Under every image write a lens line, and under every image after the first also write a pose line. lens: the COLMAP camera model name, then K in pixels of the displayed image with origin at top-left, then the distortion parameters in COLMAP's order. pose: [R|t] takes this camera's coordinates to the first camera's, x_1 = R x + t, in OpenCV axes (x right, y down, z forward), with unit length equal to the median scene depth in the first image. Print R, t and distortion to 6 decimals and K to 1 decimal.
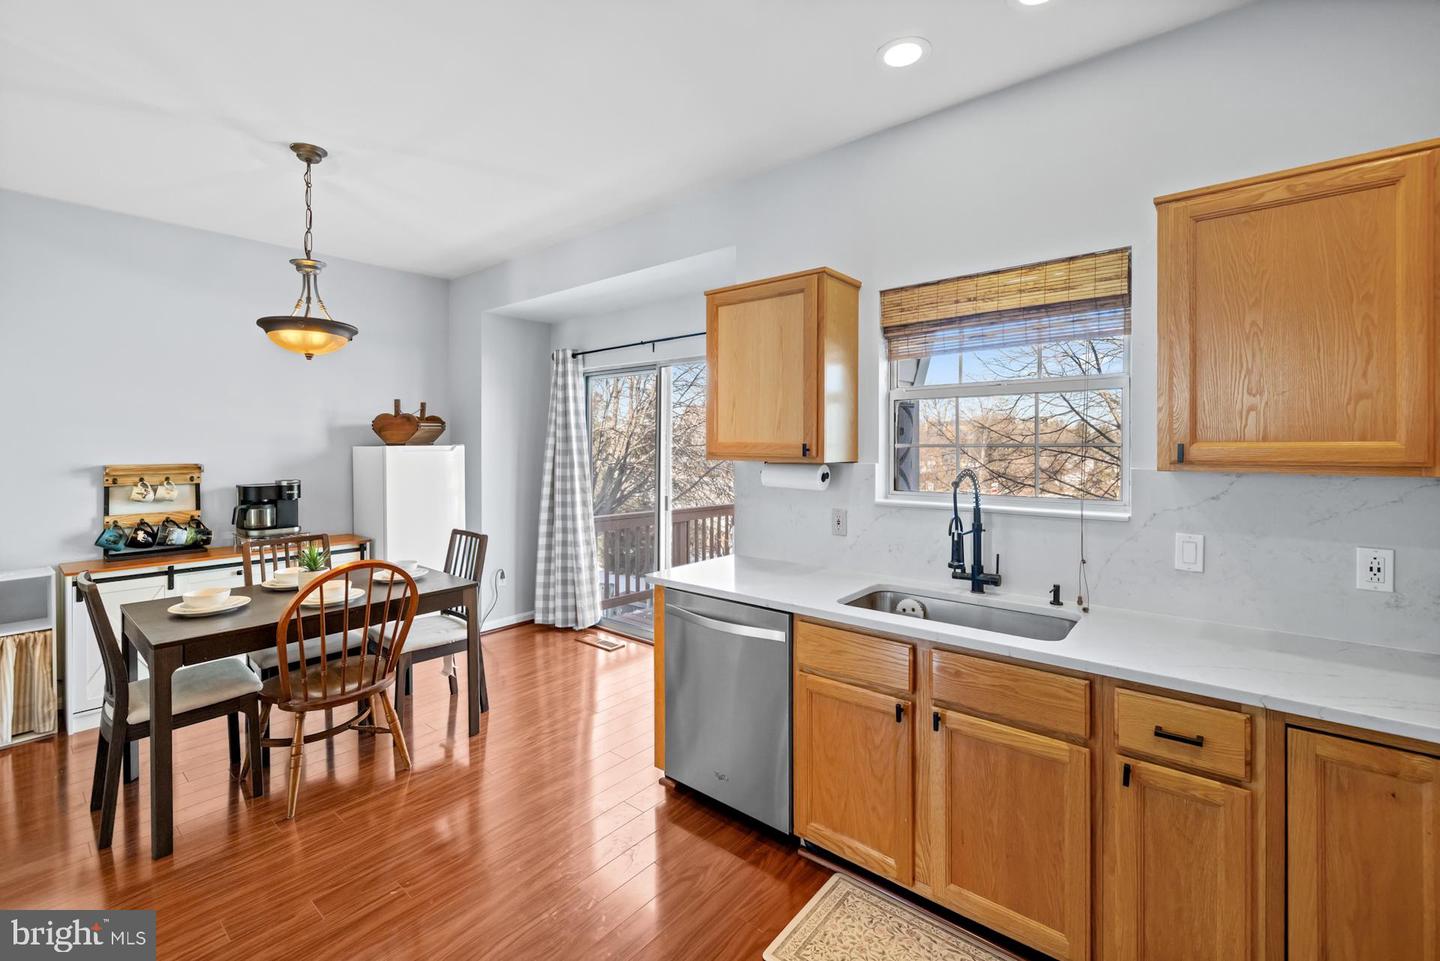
lens RADIAL K [[621.4, 0, 718.8], [0, 621.4, 443.7], [0, 0, 1]] dist [0.017193, 0.000190]
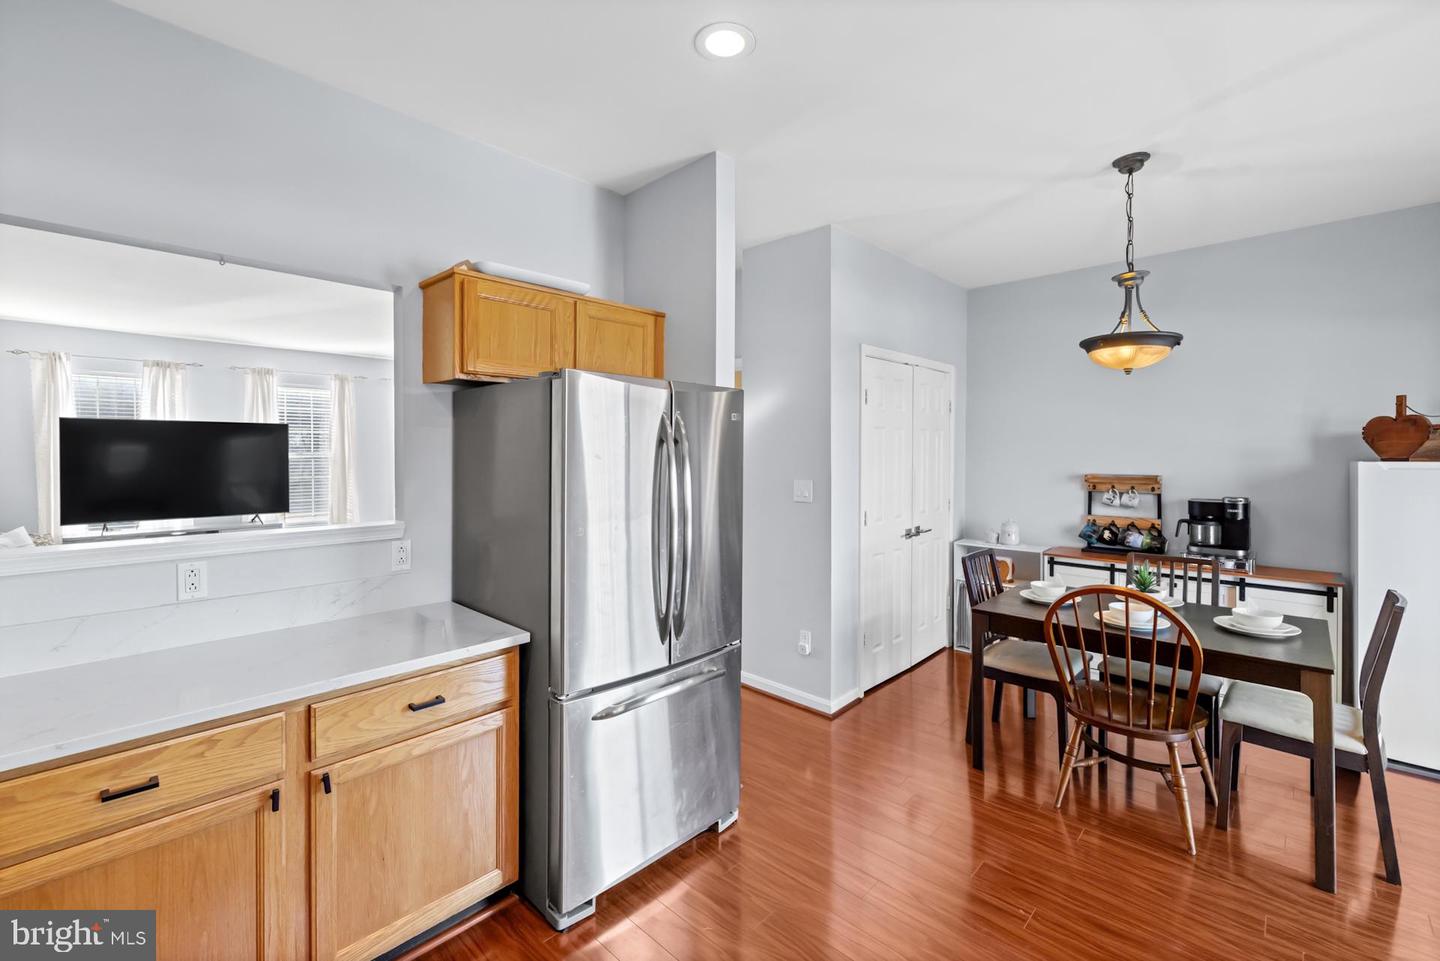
lens RADIAL K [[621.5, 0, 719.4], [0, 621.5, 455.4], [0, 0, 1]] dist [0.015393, 0.000053]
pose [[-0.066142, 0.008230, -0.997776, 0.297990], [0.002346, 0.999964, 0.008093, -0.013386], [0.997807, -0.001806, -0.066158, 0.344391]]
